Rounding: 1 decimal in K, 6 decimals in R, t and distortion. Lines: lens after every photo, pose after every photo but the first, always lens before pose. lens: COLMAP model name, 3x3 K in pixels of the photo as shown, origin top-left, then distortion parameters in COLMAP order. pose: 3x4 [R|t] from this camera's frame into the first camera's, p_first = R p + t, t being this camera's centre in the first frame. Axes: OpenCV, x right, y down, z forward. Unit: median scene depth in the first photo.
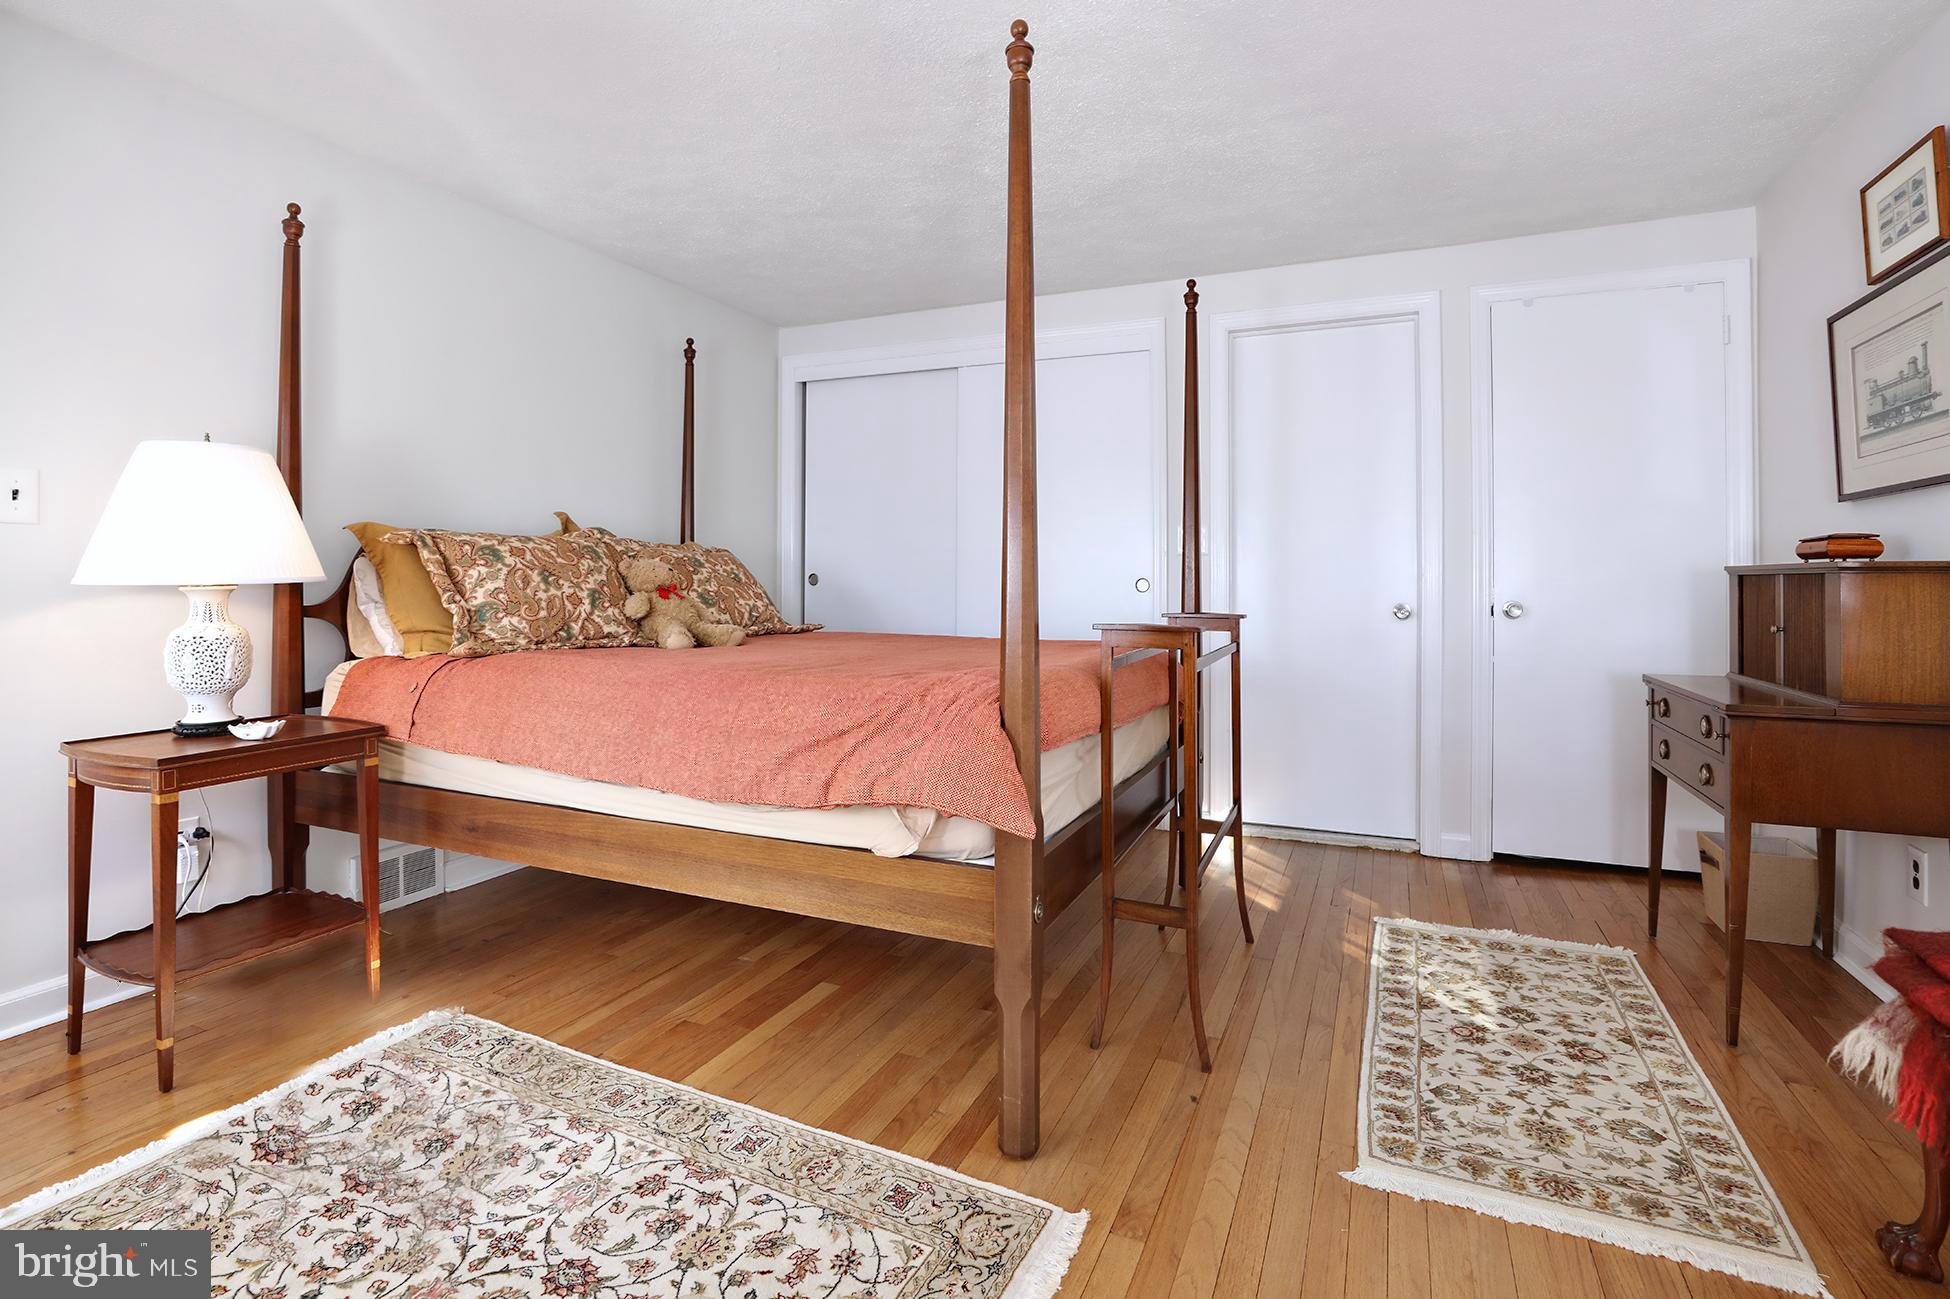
lens RADIAL K [[935.6, 0, 1013.4], [0, 935.6, 584.0], [0, 0, 1]] dist [-0.027630, 0.003742]
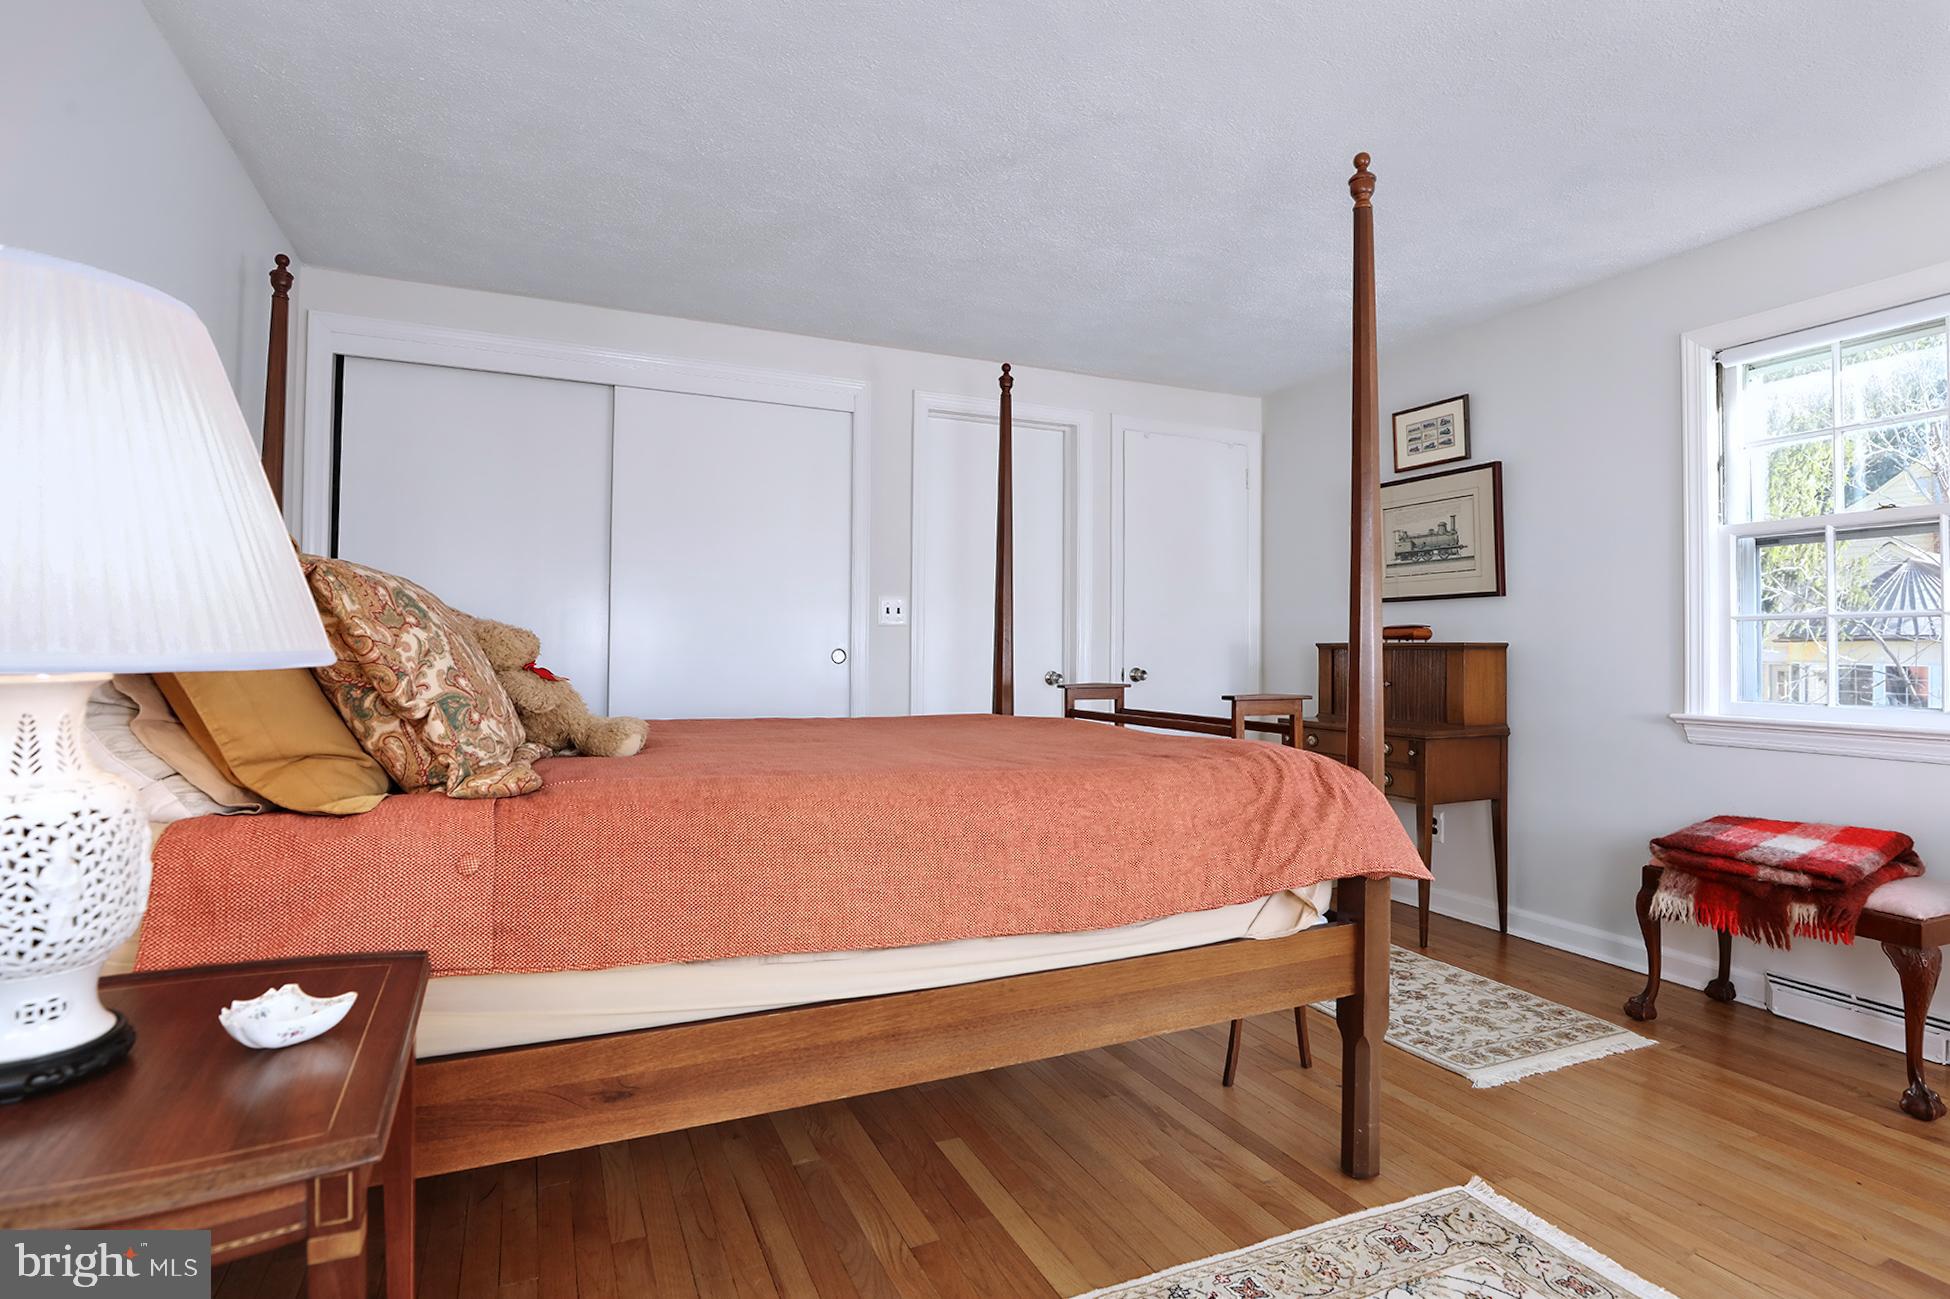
lens RADIAL K [[935.6, 0, 979.5], [0, 935.6, 647.7], [0, 0, 1]] dist [-0.027630, 0.003742]
pose [[0.673922, 0.003359, 0.738795, -1.007229], [-0.001601, 0.999994, -0.003086, -0.008650], [-0.738801, 0.000897, 0.673924, 0.535550]]
